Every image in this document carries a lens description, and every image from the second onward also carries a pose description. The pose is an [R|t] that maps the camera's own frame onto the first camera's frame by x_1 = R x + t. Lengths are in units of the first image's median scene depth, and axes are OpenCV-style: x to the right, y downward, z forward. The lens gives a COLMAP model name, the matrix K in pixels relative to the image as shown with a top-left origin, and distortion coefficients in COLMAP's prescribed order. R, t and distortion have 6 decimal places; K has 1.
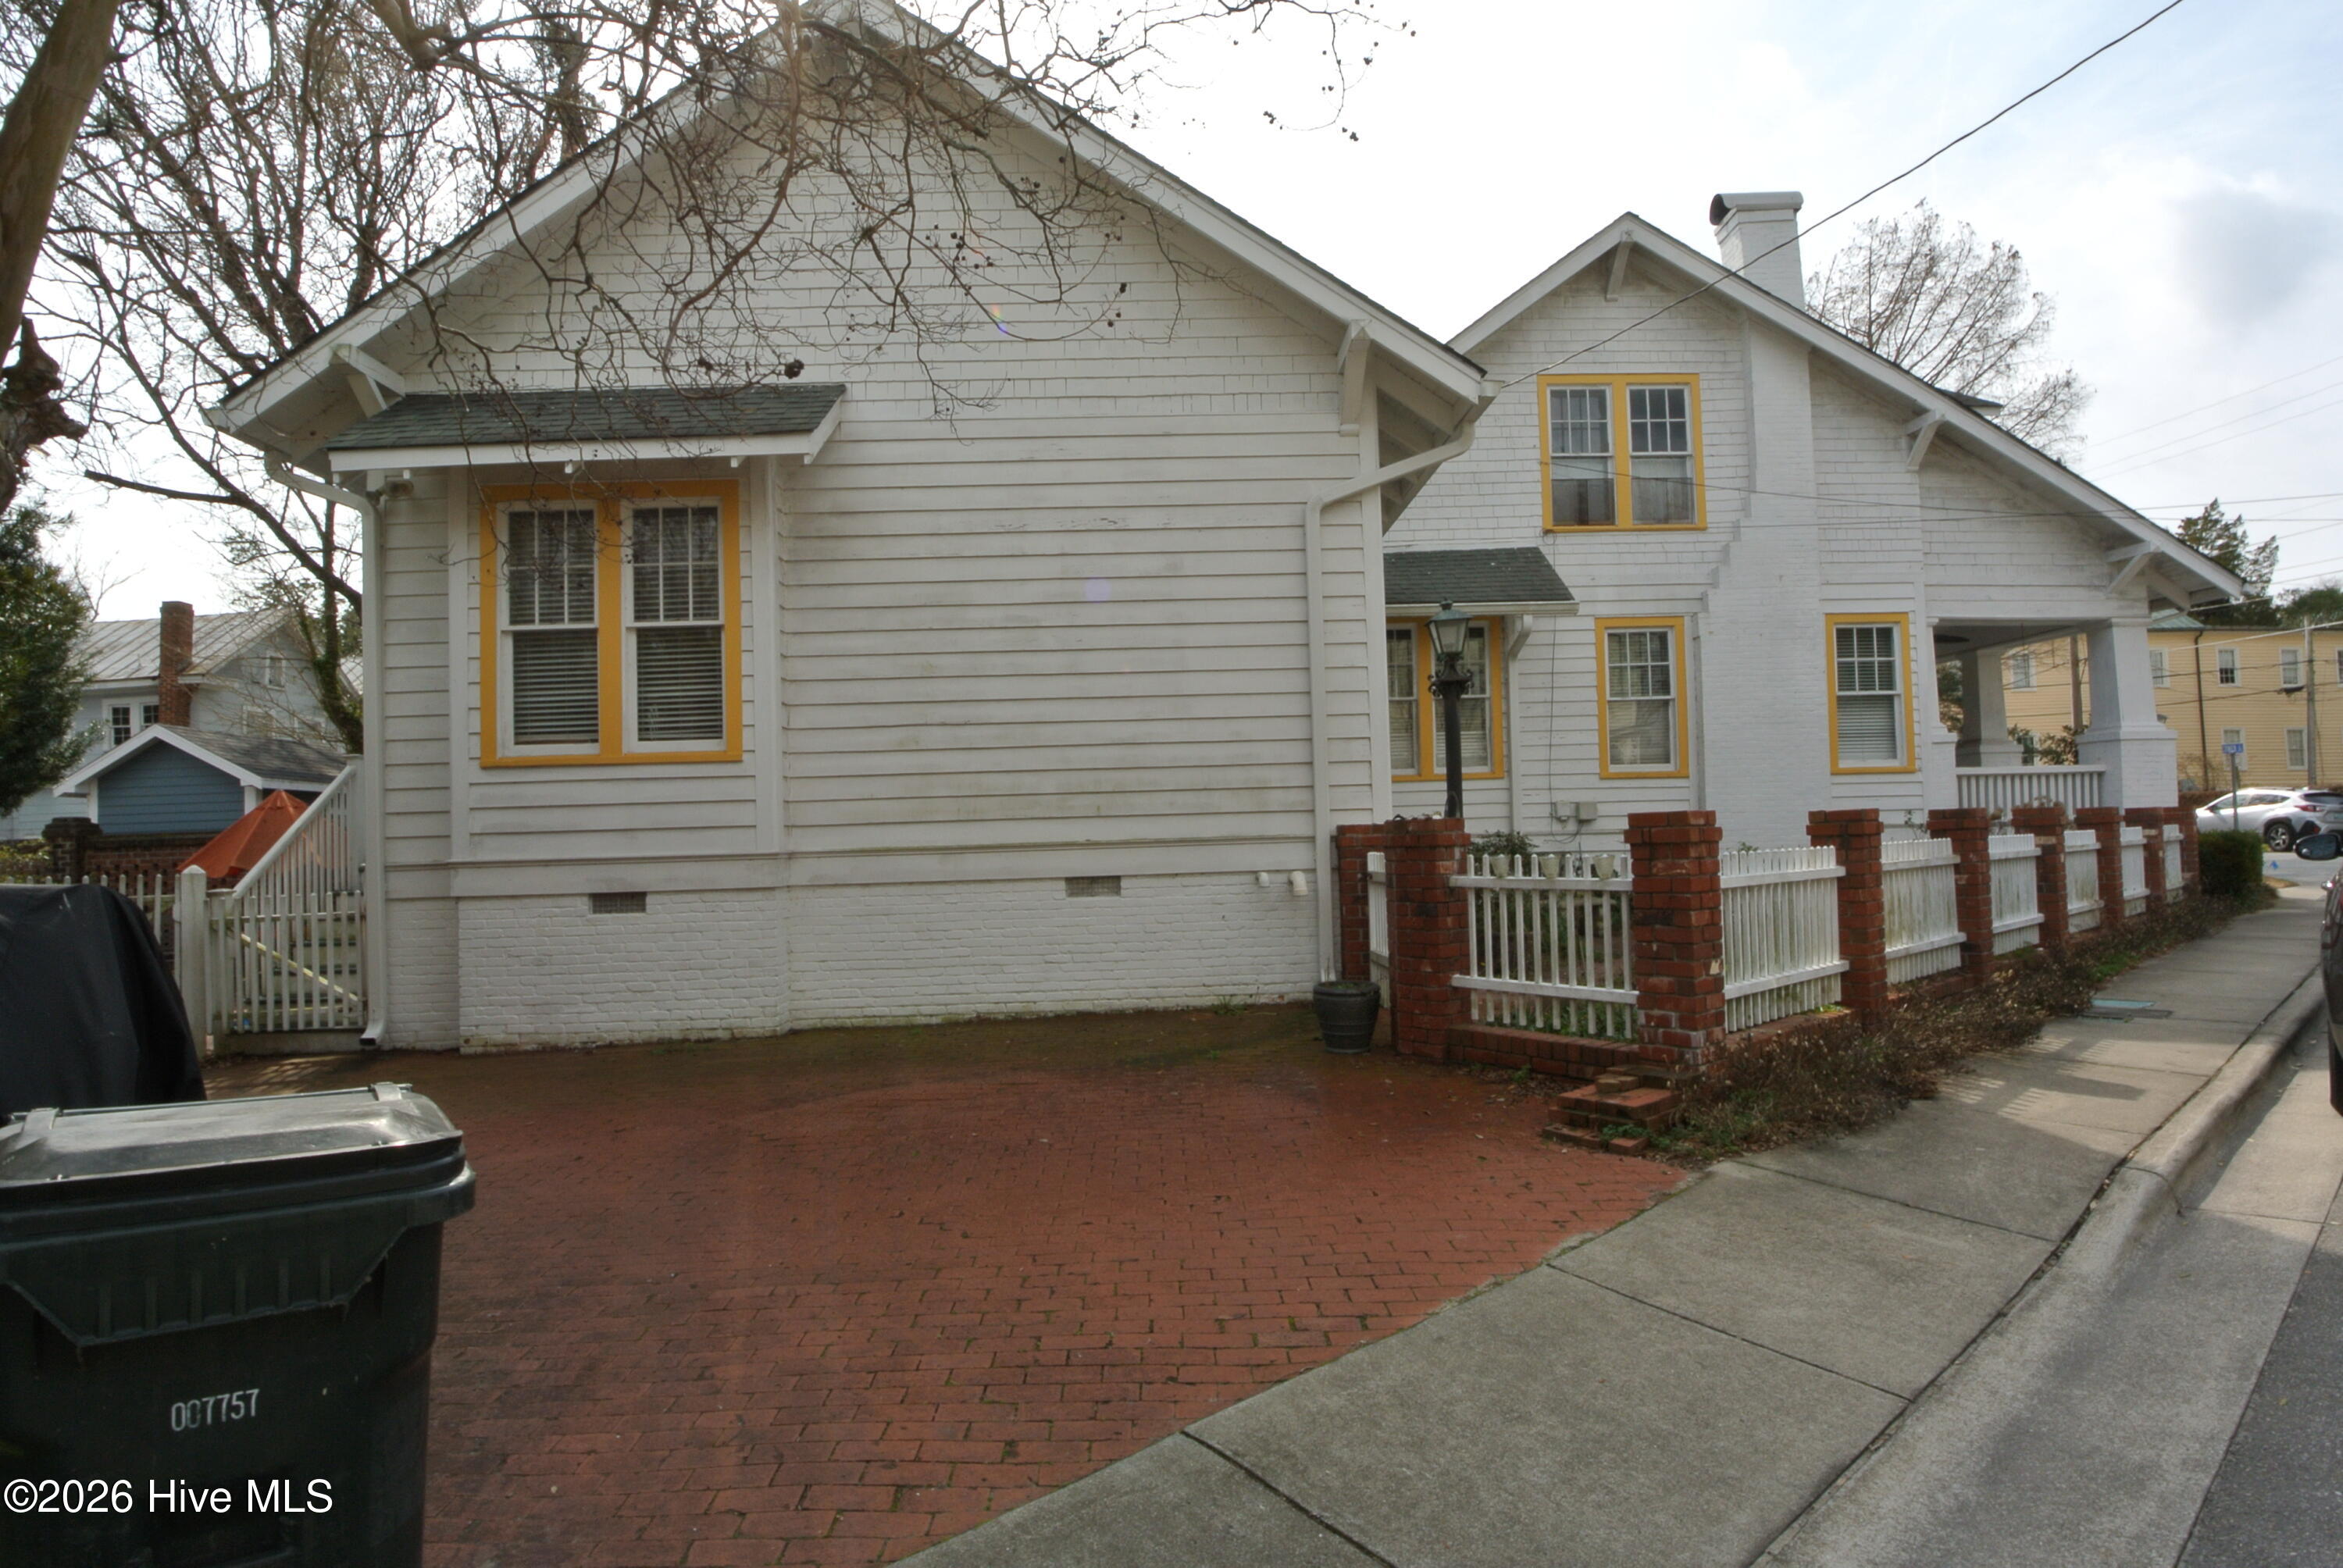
lens RADIAL K [[1223.2, 0, 1169.1], [0, 1223.2, 779.0], [0, 0, 1]] dist [-0.000546, -0.028402]
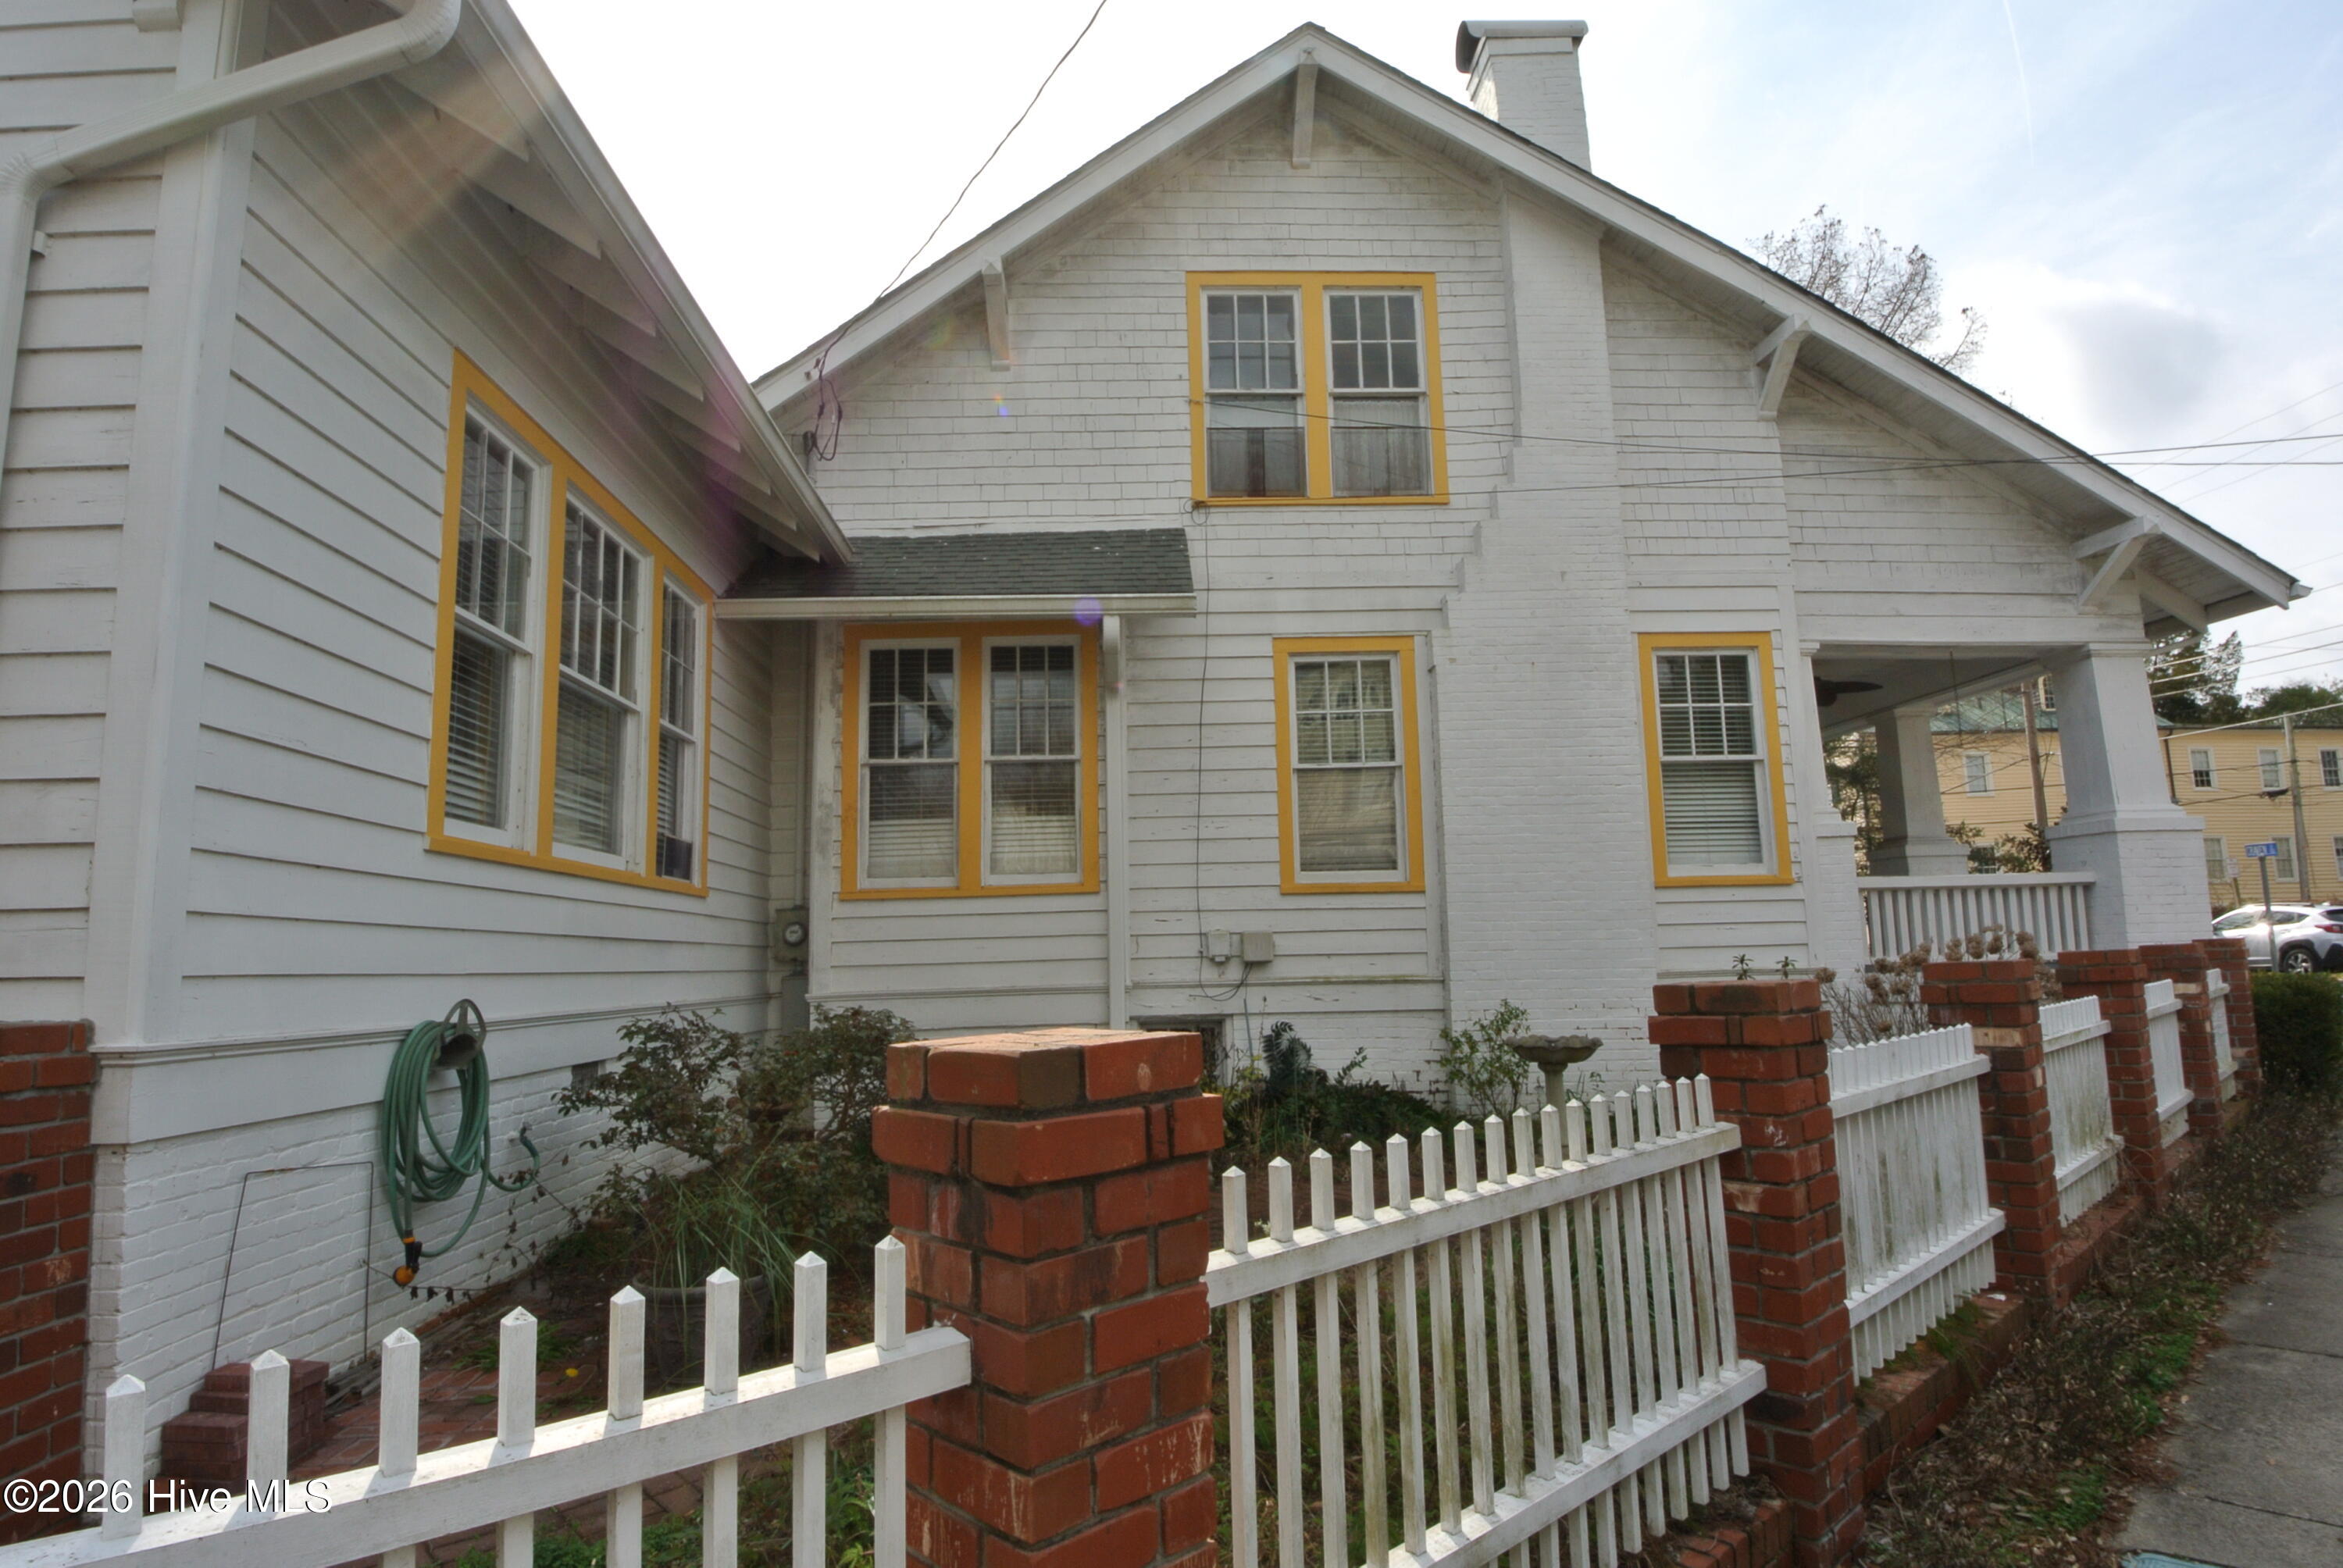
lens RADIAL K [[1209.0, 0, 1166.7], [0, 1209.0, 778.8], [0, 0, 1]] dist [0.002567, -0.029122]
pose [[0.999890, 0.002497, 0.014587, 0.282678], [-0.001117, 0.995585, -0.093853, -0.000883], [-0.014757, 0.093826, 0.995479, 0.383544]]
